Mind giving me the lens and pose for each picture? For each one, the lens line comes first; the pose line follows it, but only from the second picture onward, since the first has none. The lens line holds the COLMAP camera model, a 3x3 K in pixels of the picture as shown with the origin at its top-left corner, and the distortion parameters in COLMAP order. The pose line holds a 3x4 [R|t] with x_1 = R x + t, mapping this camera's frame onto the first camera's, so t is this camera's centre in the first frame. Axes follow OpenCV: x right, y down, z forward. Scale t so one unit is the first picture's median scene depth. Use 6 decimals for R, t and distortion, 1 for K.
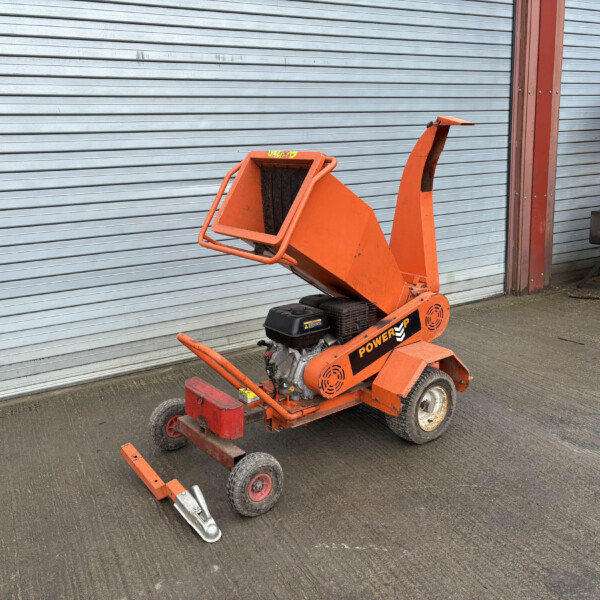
lens RADIAL K [[648.7, 0, 279.8], [0, 648.7, 299.4], [0, 0, 1]] dist [0.054933, 0.004191]
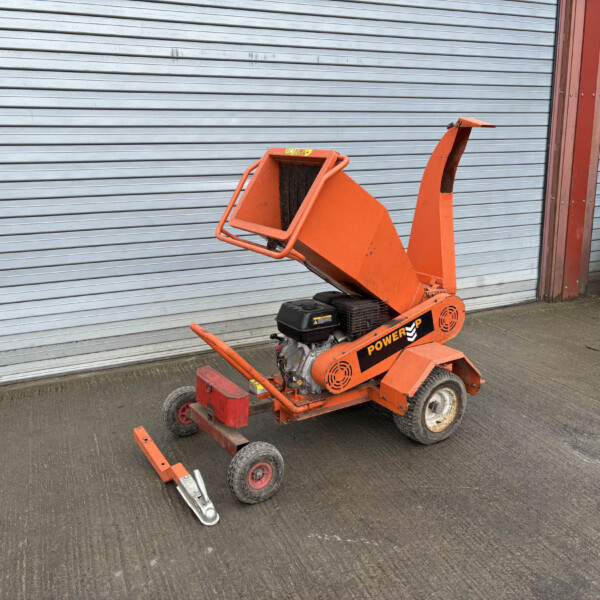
lens RADIAL K [[648.7, 0, 279.8], [0, 648.7, 299.4], [0, 0, 1]] dist [0.054933, 0.004191]
pose [[0.996254, 0.042709, -0.075189, 0.057106], [-0.042449, 0.999086, 0.005044, 0.003563], [0.075336, -0.001833, 0.997157, -0.017518]]
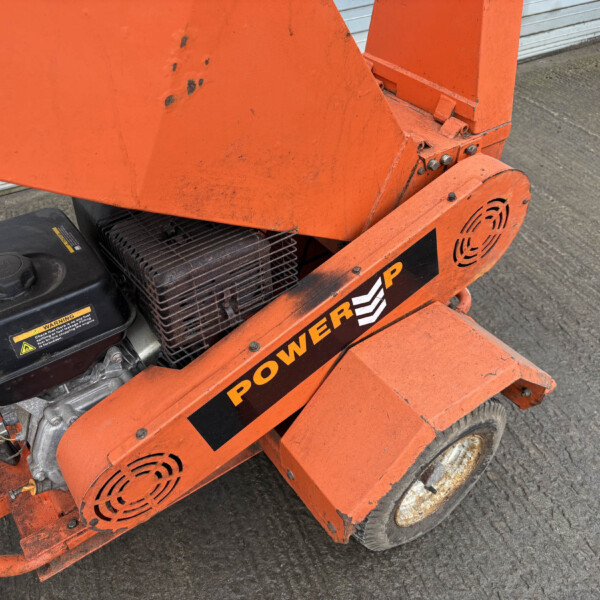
lens RADIAL K [[618.6, 0, 298.6], [0, 618.6, 301.7], [0, 0, 1]] dist [0.098345, -0.196746]
pose [[0.999629, 0.027121, -0.002412, 0.152509], [-0.022643, 0.877253, 0.479495, -0.103792], [0.015120, -0.479262, 0.877541, 0.739866]]
